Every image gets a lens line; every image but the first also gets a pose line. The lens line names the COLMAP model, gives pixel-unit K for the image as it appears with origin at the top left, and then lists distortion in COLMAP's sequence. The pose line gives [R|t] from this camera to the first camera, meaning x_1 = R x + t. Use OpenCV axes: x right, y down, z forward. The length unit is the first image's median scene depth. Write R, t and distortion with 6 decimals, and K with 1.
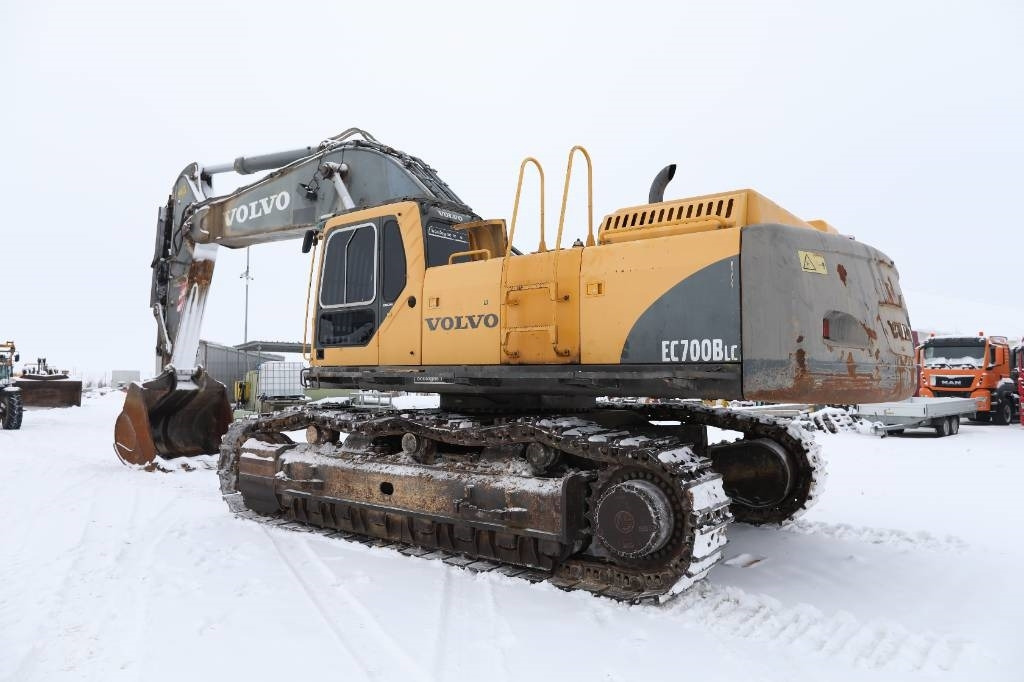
lens RADIAL K [[697.4, 0, 512.0], [0, 697.4, 341.0], [0, 0, 1]] dist [-0.039536, 0.002725]
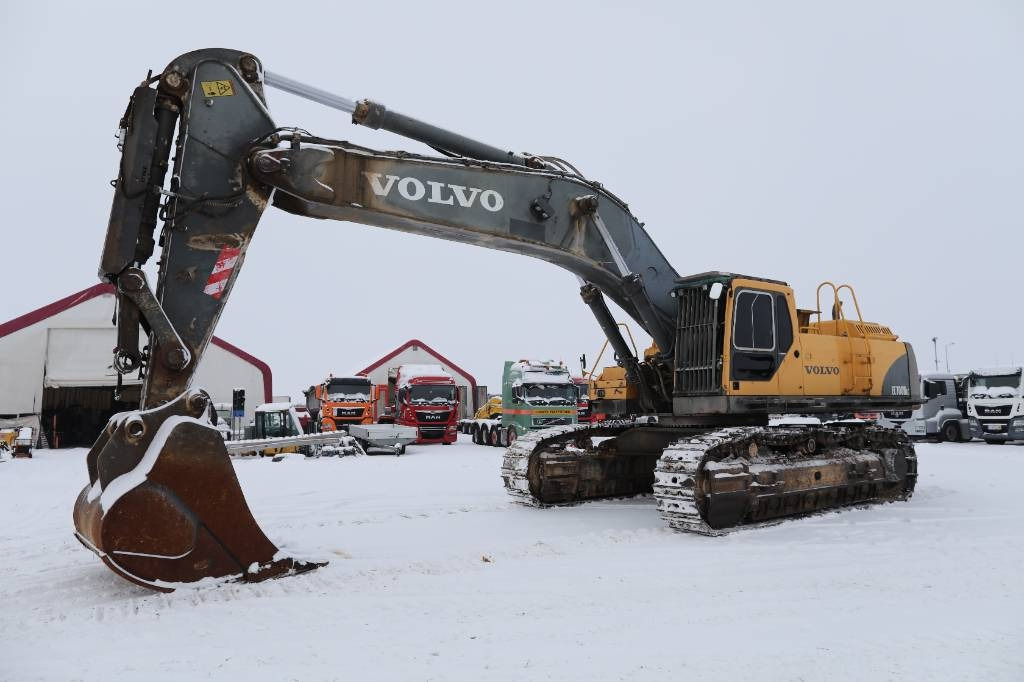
lens RADIAL K [[697.4, 0, 512.0], [0, 697.4, 341.0], [0, 0, 1]] dist [-0.039536, 0.002725]
pose [[0.309137, 0.084960, 0.947215, -1.749828], [-0.037242, 0.996319, -0.077210, 0.055425], [-0.950288, -0.011408, 0.311163, 1.101919]]
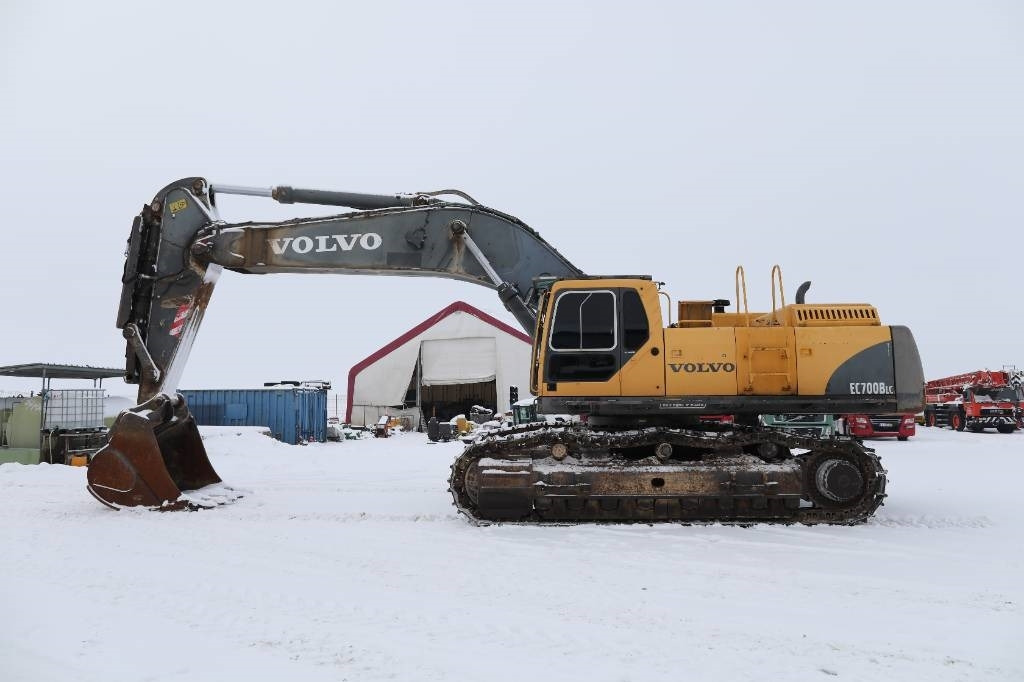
lens RADIAL K [[697.4, 0, 512.0], [0, 697.4, 341.0], [0, 0, 1]] dist [-0.039536, 0.002725]
pose [[0.824586, 0.043724, 0.564045, -1.171612], [-0.021917, 0.998729, -0.045380, -0.006189], [-0.565313, 0.025057, 0.824496, -0.012917]]
